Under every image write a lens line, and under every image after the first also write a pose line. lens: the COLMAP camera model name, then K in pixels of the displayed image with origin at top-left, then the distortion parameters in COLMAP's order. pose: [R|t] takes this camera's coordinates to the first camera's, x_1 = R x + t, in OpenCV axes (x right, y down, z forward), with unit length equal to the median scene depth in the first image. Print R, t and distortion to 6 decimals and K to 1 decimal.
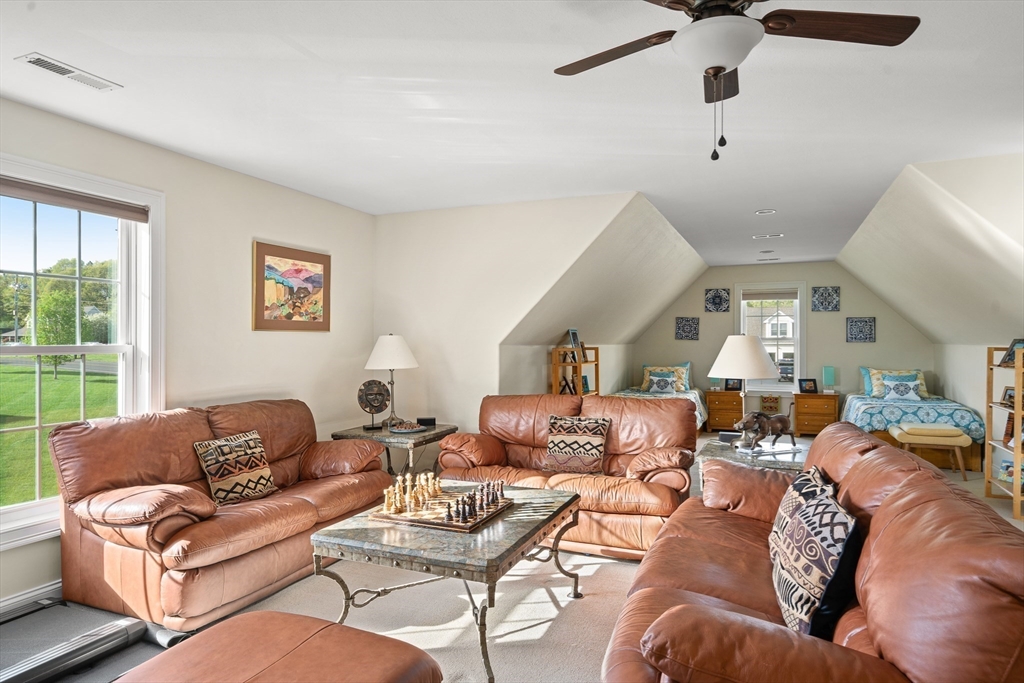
lens RADIAL K [[609.6, 0, 512.0], [0, 609.6, 341.5], [0, 0, 1]] dist [0.014553, 0.000319]
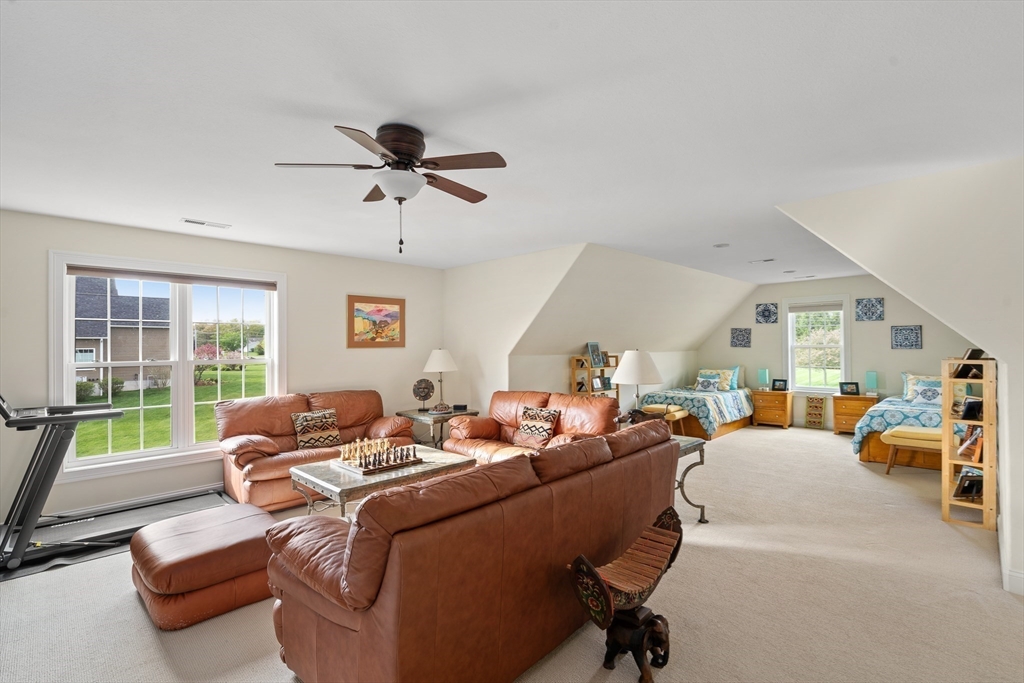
lens RADIAL K [[465.7, 0, 512.0], [0, 465.7, 341.5], [0, 0, 1]] dist [-0.001109, 0.000152]
pose [[0.930132, -0.011365, -0.367050, 0.422796], [0.008507, 0.999920, -0.009401, -0.018872], [0.367127, 0.005622, 0.930154, -0.017208]]
